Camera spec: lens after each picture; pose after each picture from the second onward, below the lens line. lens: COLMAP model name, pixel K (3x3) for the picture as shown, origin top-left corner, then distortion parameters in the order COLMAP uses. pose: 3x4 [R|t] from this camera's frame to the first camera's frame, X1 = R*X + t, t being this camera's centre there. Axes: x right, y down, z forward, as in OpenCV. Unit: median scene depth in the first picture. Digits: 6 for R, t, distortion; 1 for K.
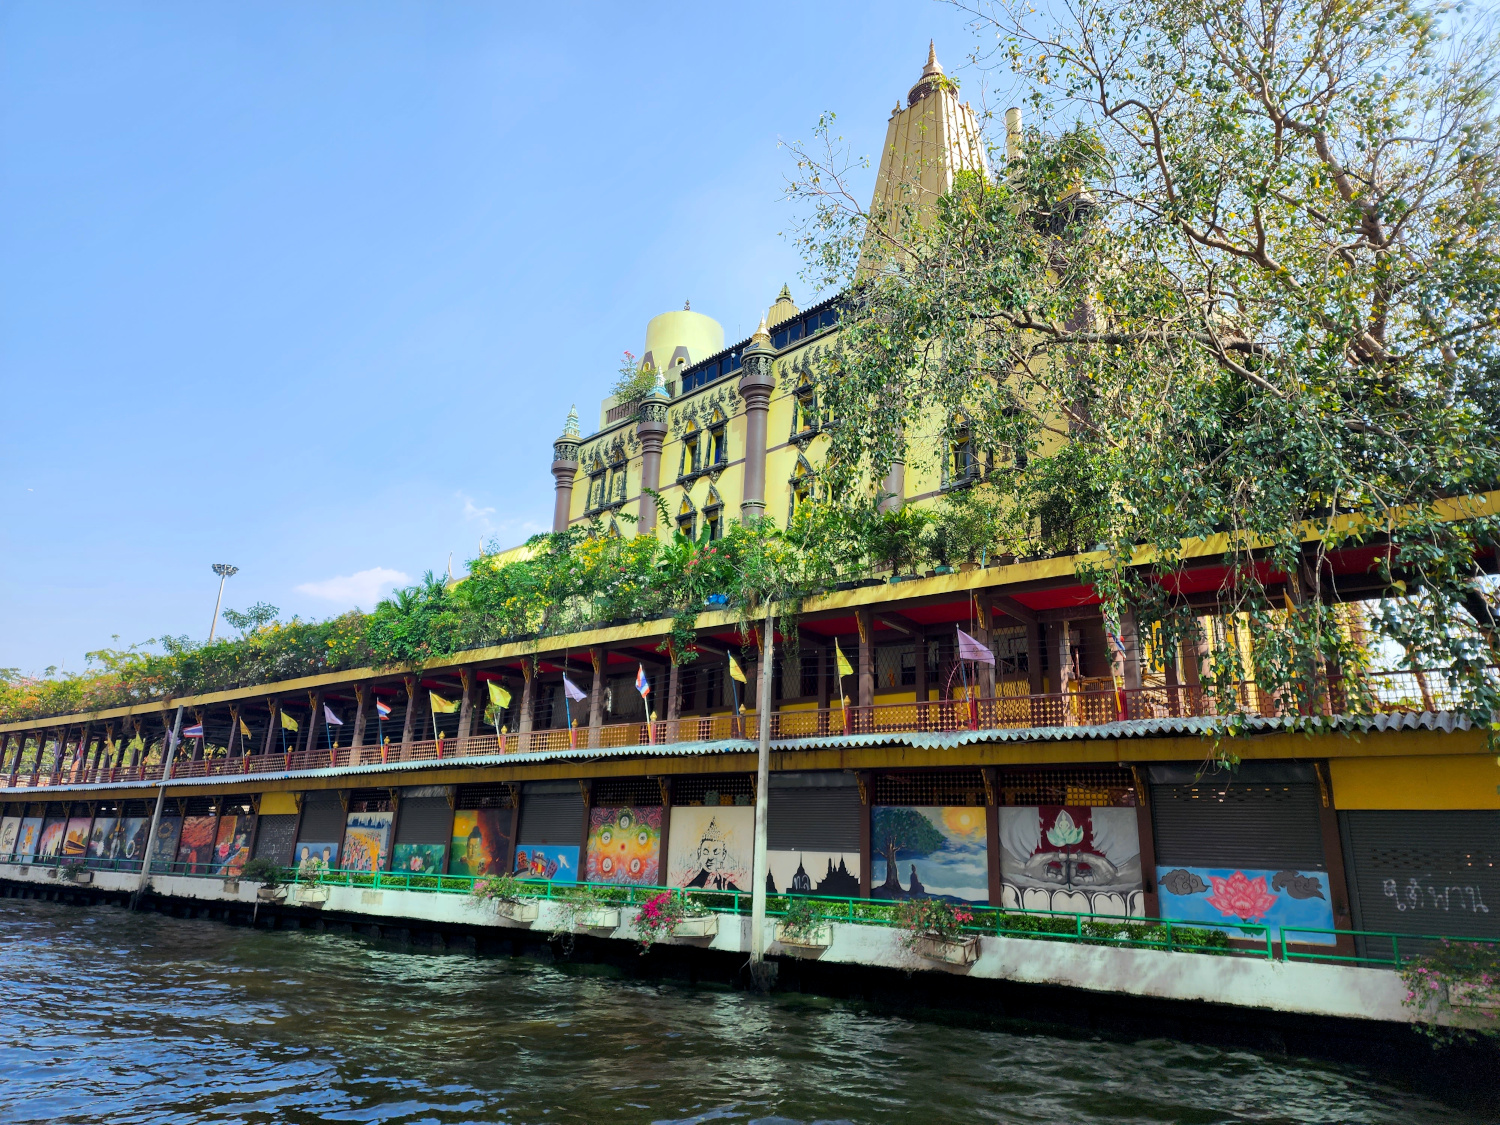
lens RADIAL K [[1005.3, 0, 727.3], [0, 1005.3, 557.8], [0, 0, 1]] dist [0.062993, -0.053560]
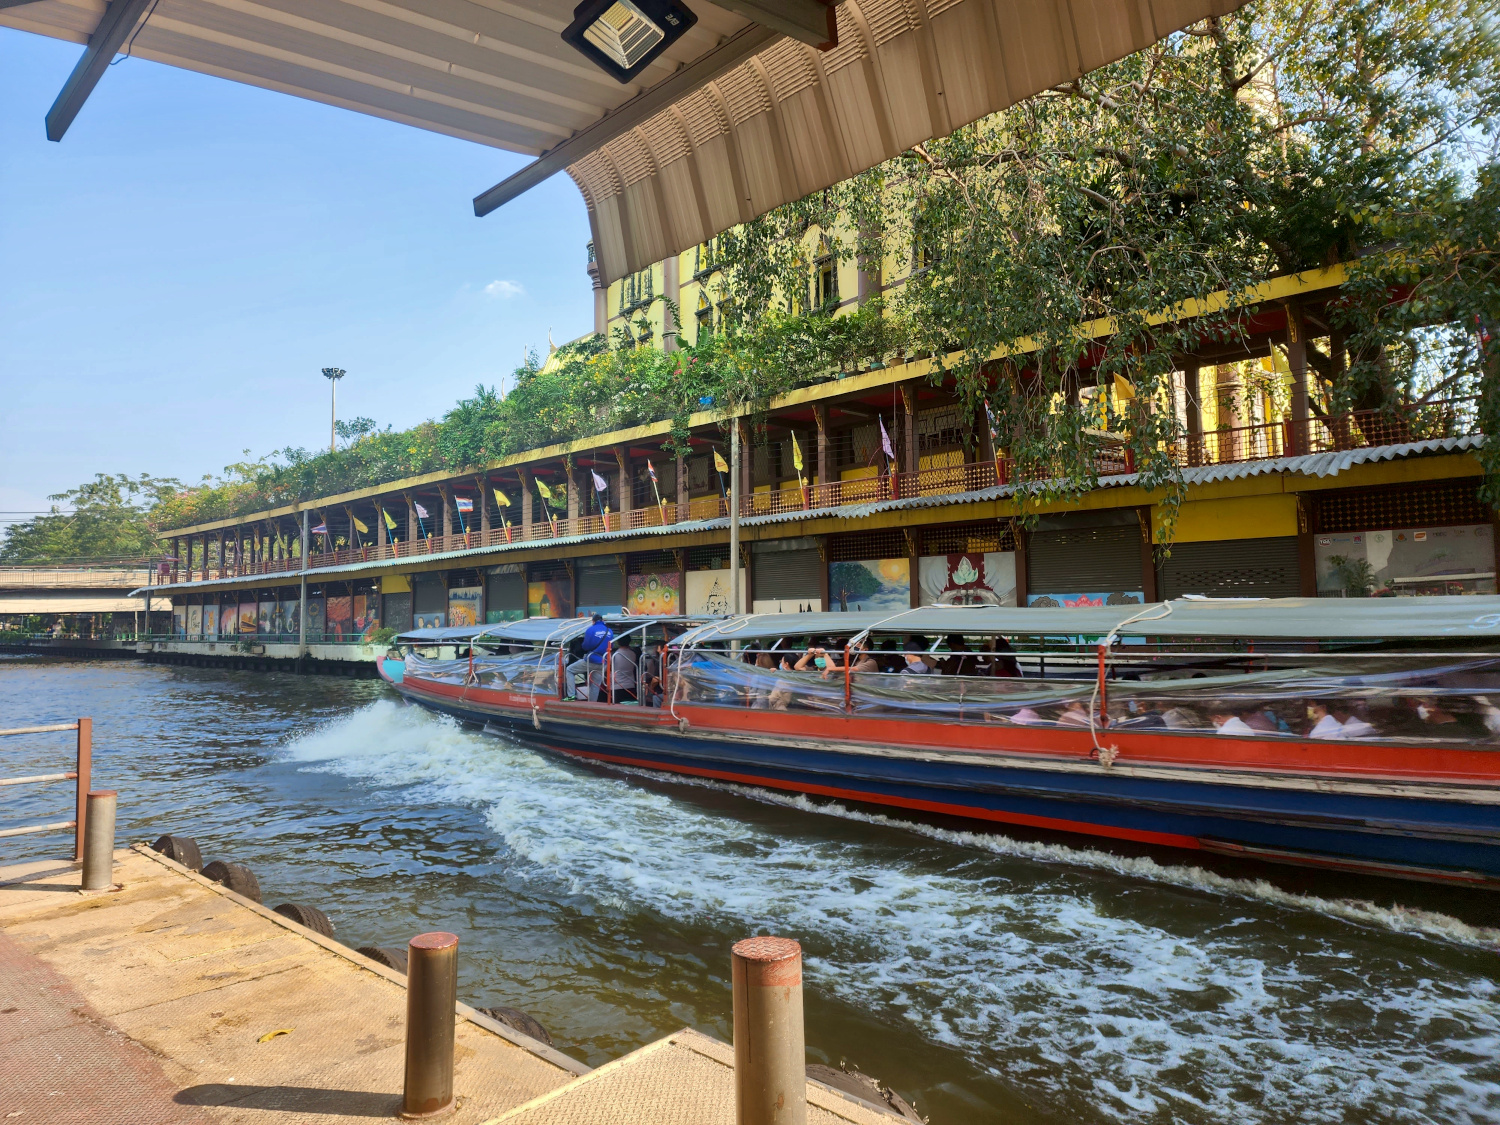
lens RADIAL K [[1005.3, 0, 742.9], [0, 1005.3, 559.2], [0, 0, 1]] dist [0.062993, -0.053560]
pose [[0.992237, -0.064913, -0.106072, 0.136342], [0.088602, 0.967530, 0.236716, -0.050036], [0.087262, -0.244277, 0.965771, -0.169076]]
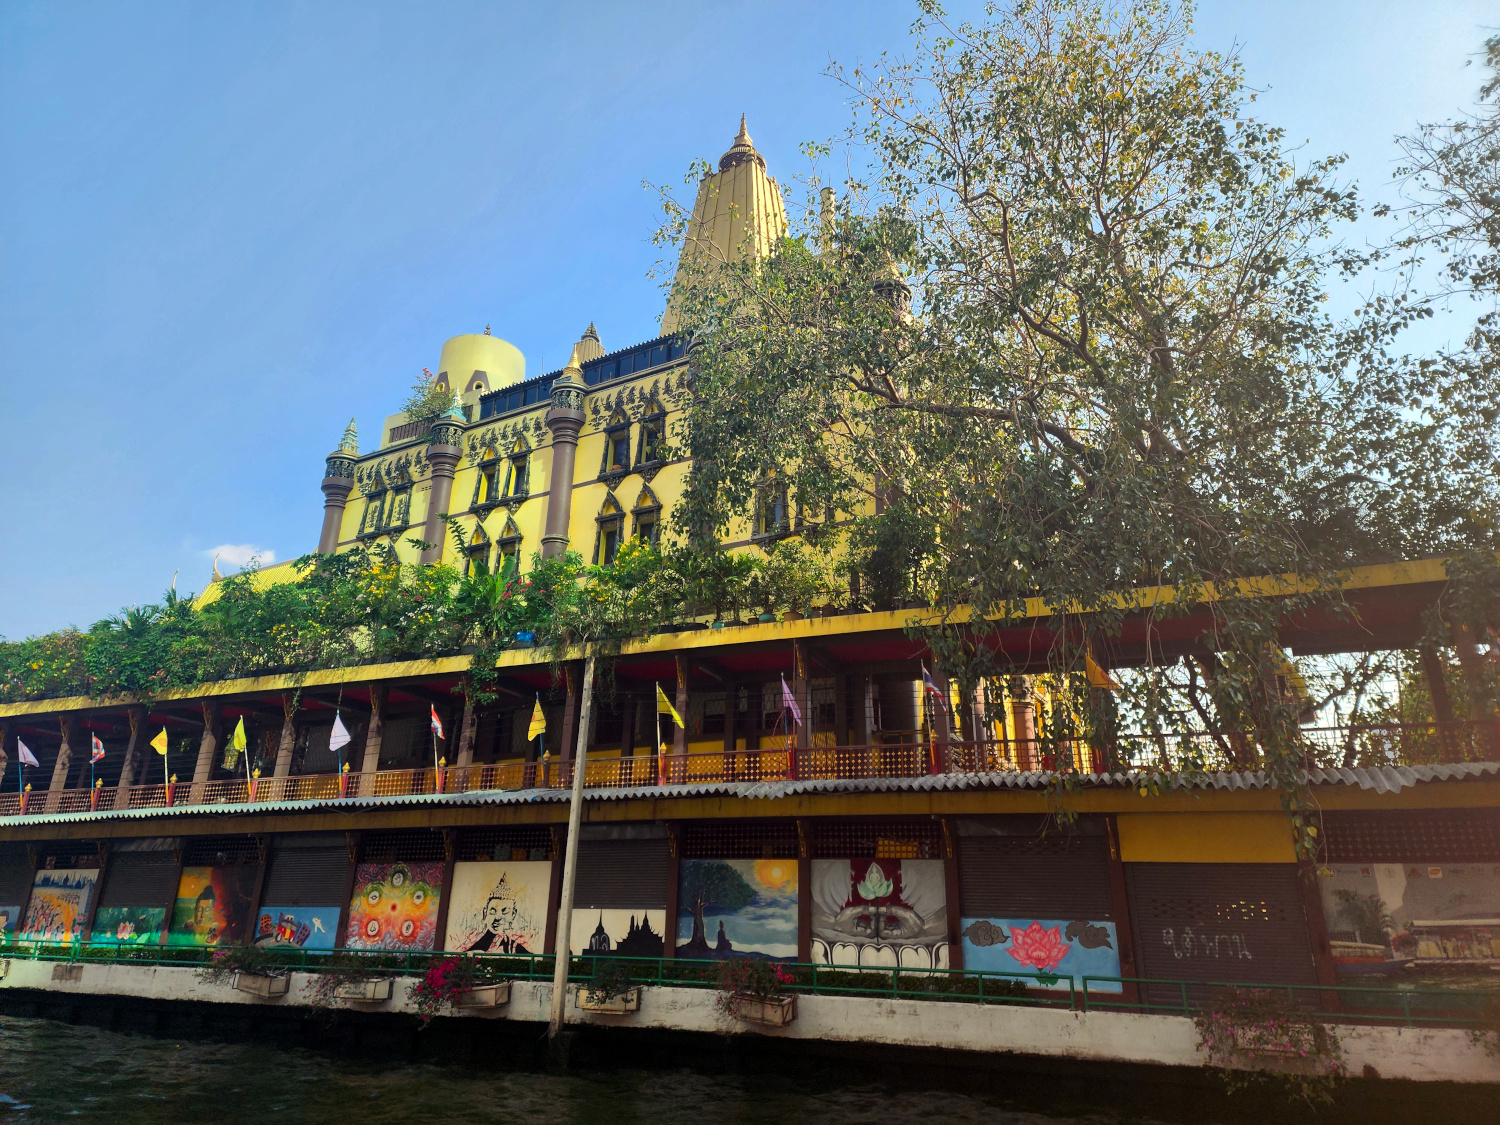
lens RADIAL K [[1005.3, 0, 737.6], [0, 1005.3, 537.7], [0, 0, 1]] dist [0.062993, -0.053560]
pose [[0.966553, 0.076407, 0.244819, -0.051811], [-0.060264, 0.995526, -0.072777, 0.005683], [-0.249284, 0.055590, 0.966834, 0.028880]]
